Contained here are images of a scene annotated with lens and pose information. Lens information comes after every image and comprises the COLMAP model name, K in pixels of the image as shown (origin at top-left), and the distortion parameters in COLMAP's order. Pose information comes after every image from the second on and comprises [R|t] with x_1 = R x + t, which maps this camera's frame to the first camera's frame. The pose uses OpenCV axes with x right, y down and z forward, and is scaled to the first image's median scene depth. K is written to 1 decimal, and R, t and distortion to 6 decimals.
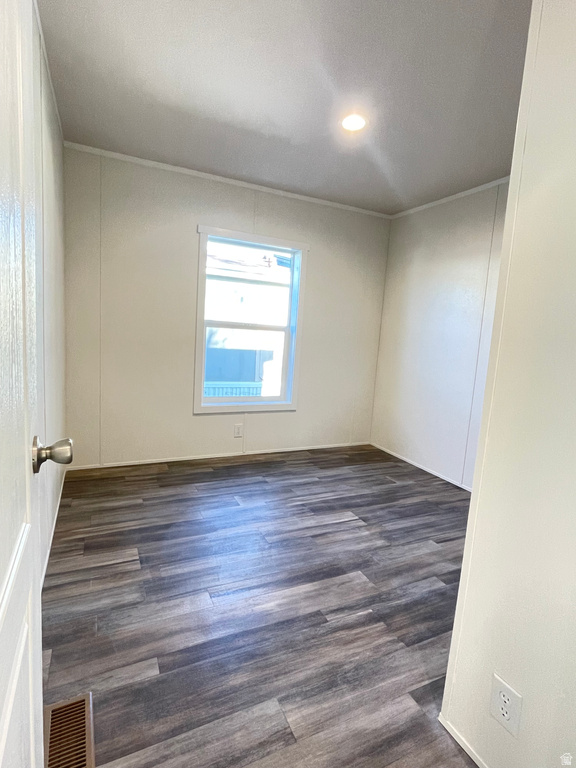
lens RADIAL K [[394.7, 0, 286.1], [0, 394.7, 377.2], [0, 0, 1]] dist [-0.011378, 0.007395]
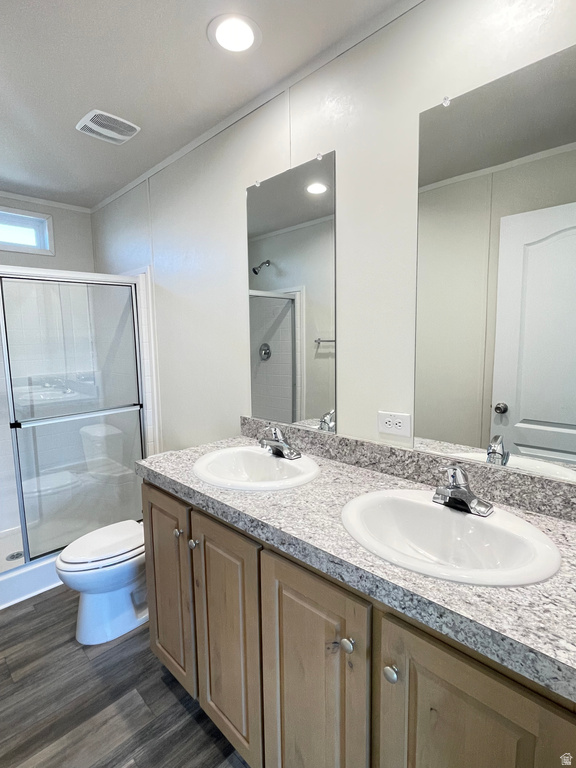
lens RADIAL K [[394.7, 0, 286.1], [0, 394.7, 377.2], [0, 0, 1]] dist [-0.011378, 0.007395]
pose [[0.937732, -0.119284, 0.326236, 0.286474], [0.122540, 0.992407, 0.010633, -0.097313], [-0.325027, 0.030006, 0.945229, 0.140156]]
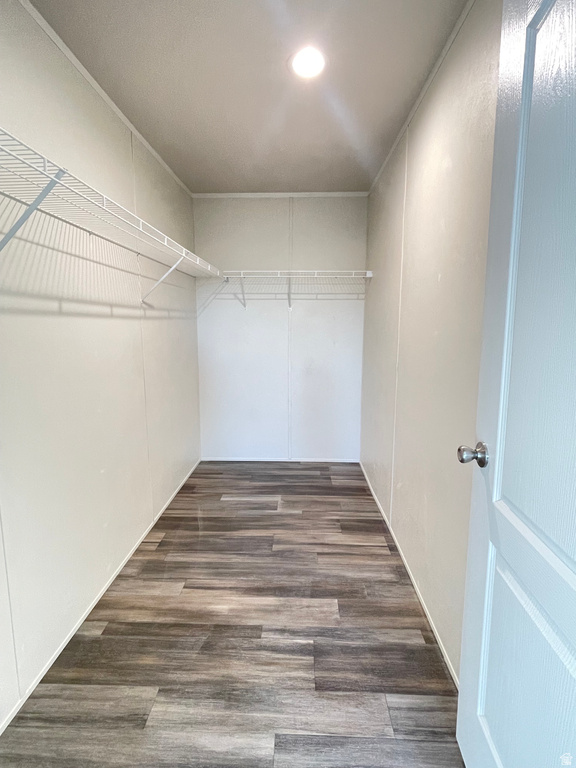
lens RADIAL K [[394.7, 0, 286.1], [0, 394.7, 377.2], [0, 0, 1]] dist [-0.011378, 0.007395]
pose [[0.885604, -0.007599, -0.464378, 0.514924], [0.006315, 0.999971, -0.004321, -0.029234], [0.464398, 0.000894, 0.885626, 0.119788]]
